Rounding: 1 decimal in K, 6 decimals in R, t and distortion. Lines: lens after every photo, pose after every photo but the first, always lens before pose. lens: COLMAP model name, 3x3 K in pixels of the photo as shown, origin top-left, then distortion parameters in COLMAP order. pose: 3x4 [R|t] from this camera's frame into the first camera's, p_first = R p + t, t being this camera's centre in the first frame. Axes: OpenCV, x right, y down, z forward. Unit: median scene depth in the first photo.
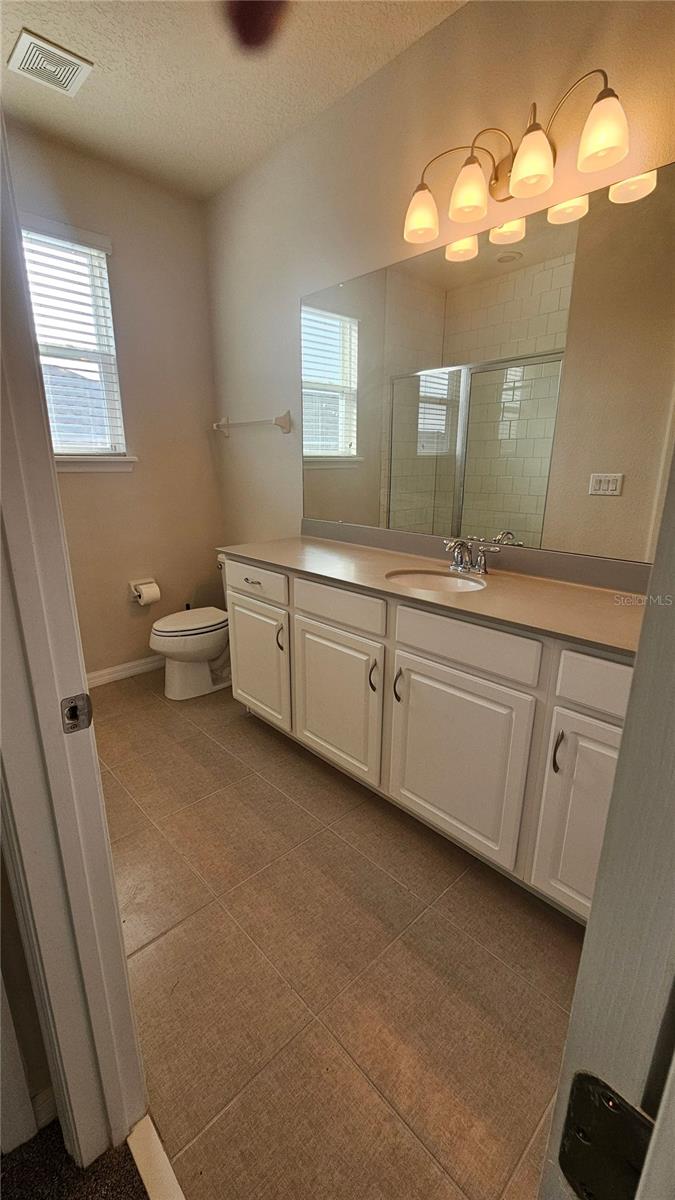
lens RADIAL K [[490.9, 0, 337.5], [0, 490.9, 600.0], [0, 0, 1]] dist [0.007652, -0.004783]
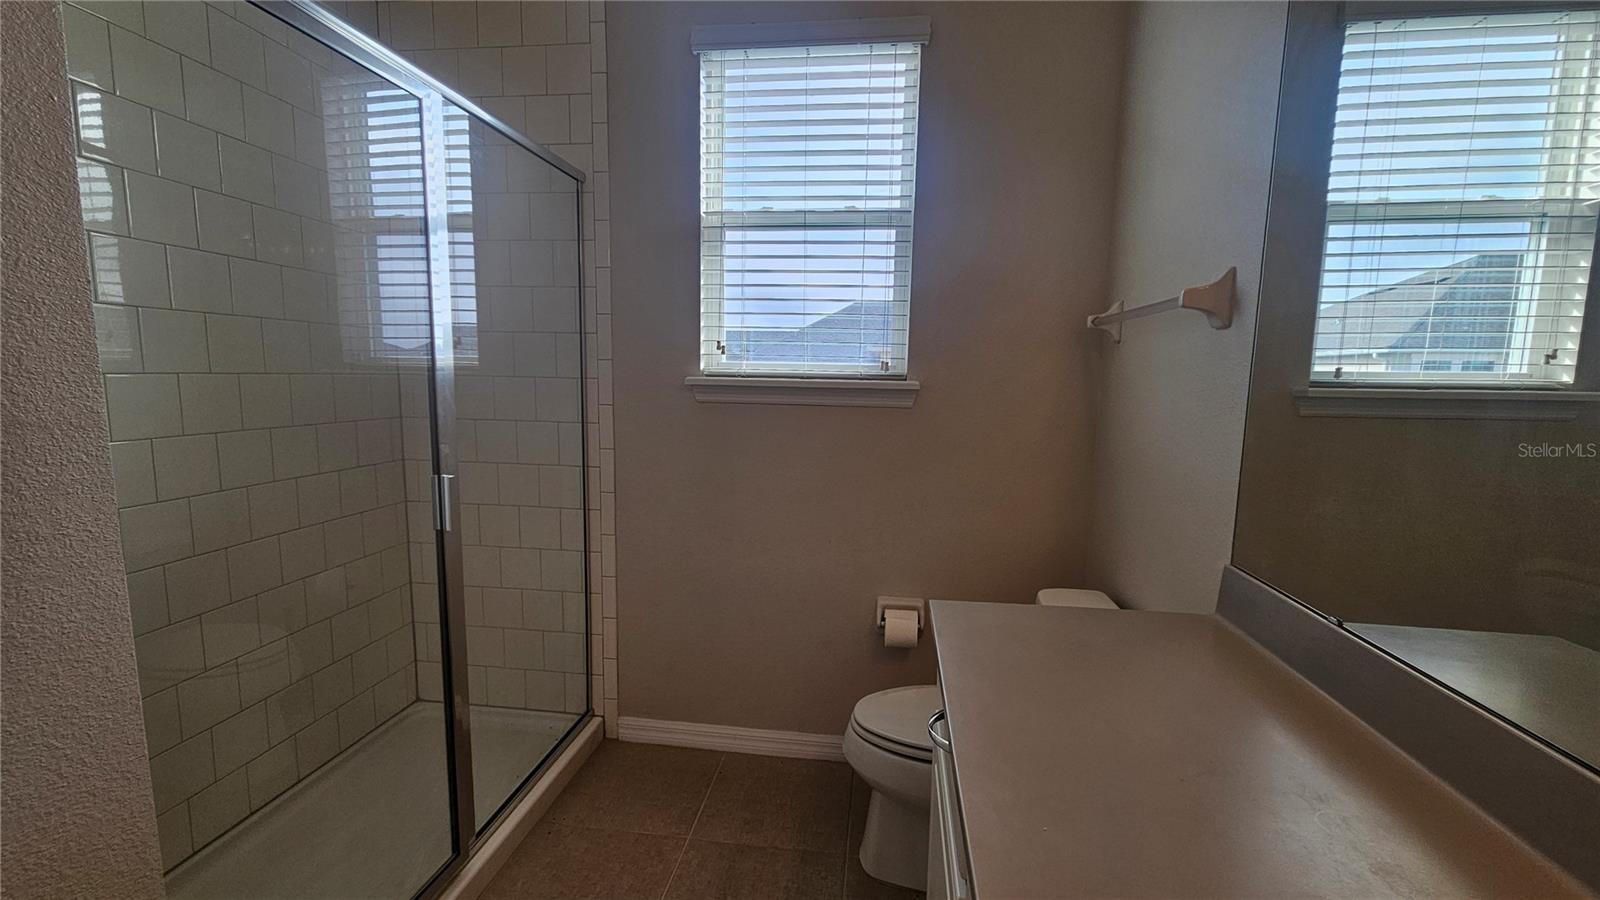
lens RADIAL K [[654.6, 0, 803.3], [0, 654.6, 457.2], [0, 0, 1]] dist [0.007652, -0.004783]
pose [[0.628163, 0.110185, -0.770240, 0.083582], [-0.228257, 0.972464, -0.047039, -0.143422], [0.743848, 0.205360, 0.636017, 0.450243]]
